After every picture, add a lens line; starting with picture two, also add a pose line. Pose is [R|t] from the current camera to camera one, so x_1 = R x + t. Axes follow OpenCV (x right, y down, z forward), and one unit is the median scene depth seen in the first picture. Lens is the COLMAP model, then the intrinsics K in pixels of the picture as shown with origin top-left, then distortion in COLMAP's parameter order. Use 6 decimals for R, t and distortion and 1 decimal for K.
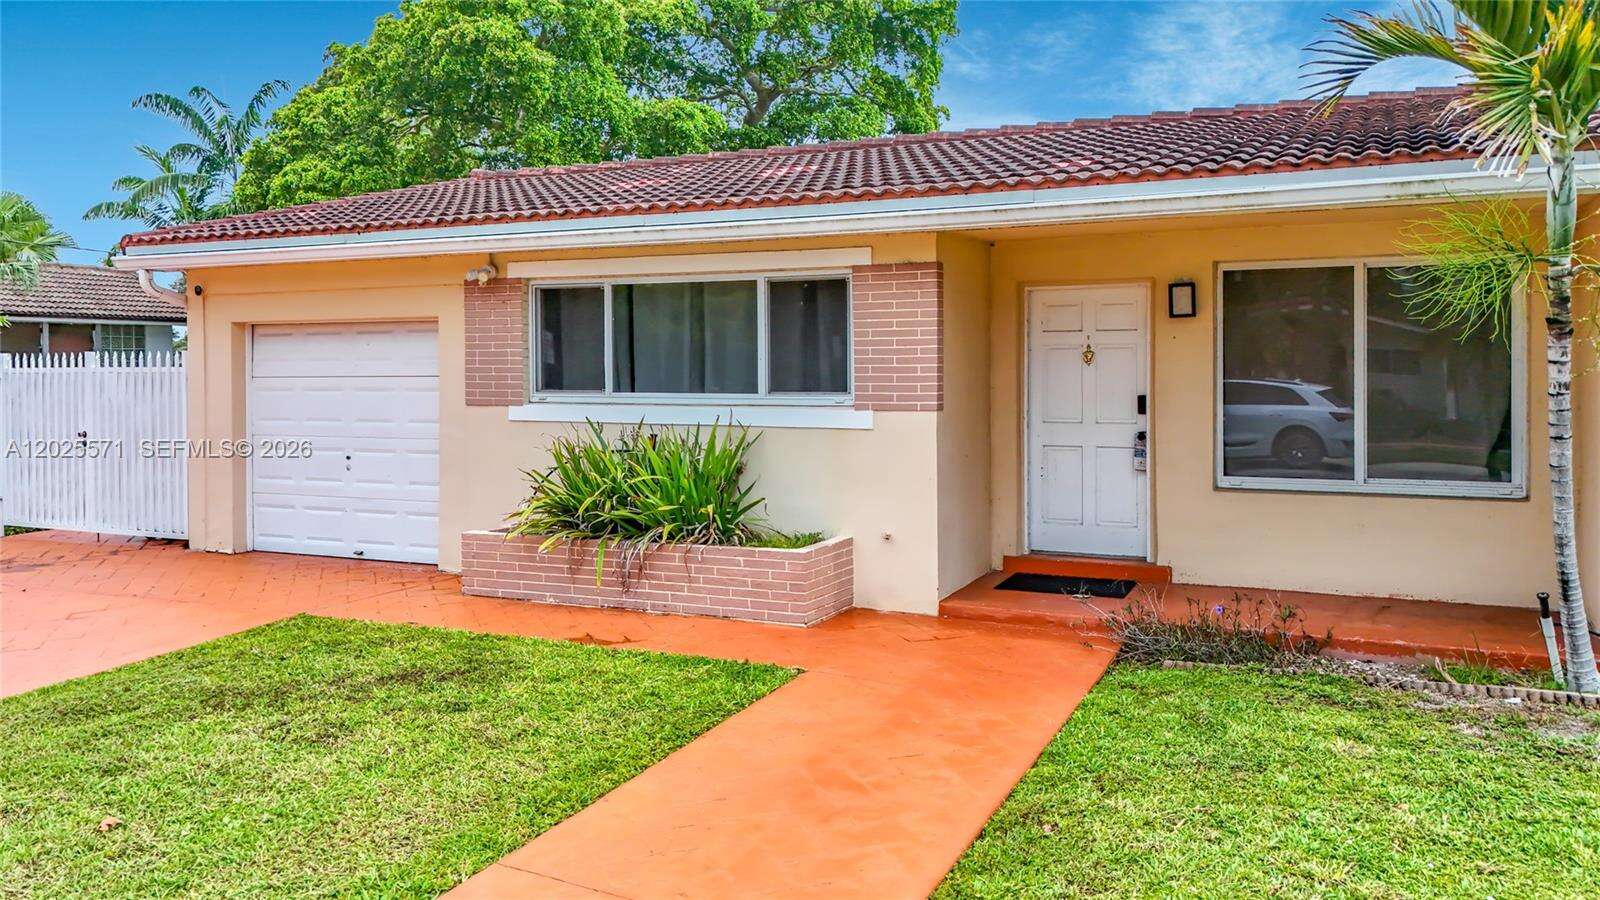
lens RADIAL K [[1198.4, 0, 796.1], [0, 1198.4, 402.8], [0, 0, 1]] dist [0.066507, -0.124796]
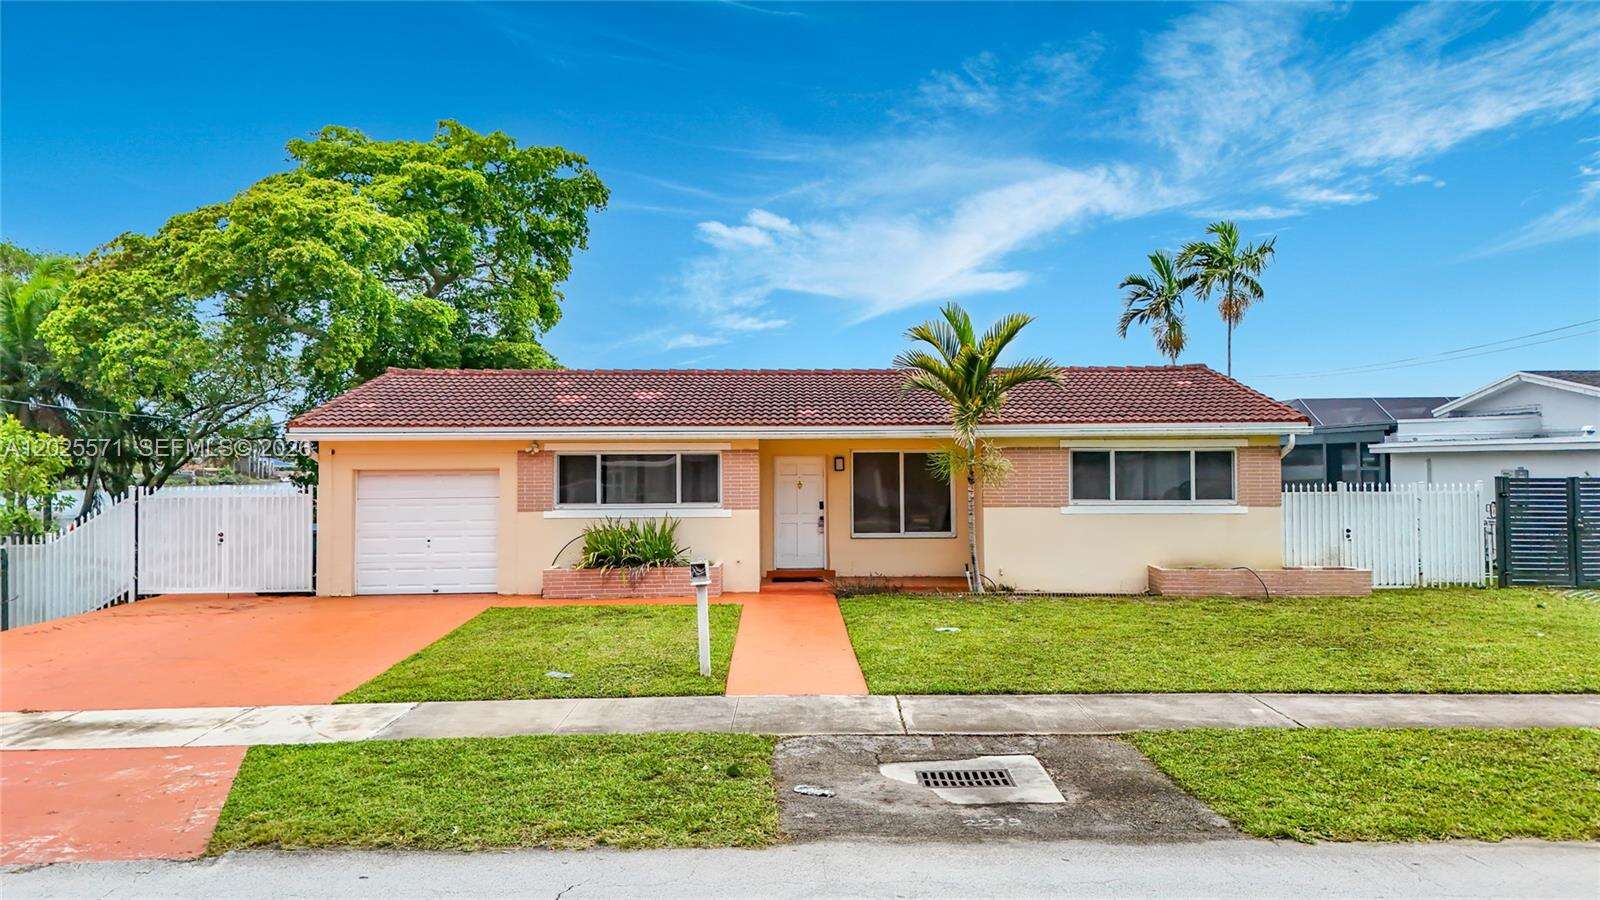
lens RADIAL K [[1209.6, 0, 800.0], [0, 1209.6, 450.0], [0, 0, 1]] dist [0.061711, -0.124514]
pose [[0.895103, 0.004609, 0.445836, -0.846218], [0.016615, 0.998907, -0.043682, -0.004598], [-0.445550, 0.046508, 0.894048, -1.178922]]
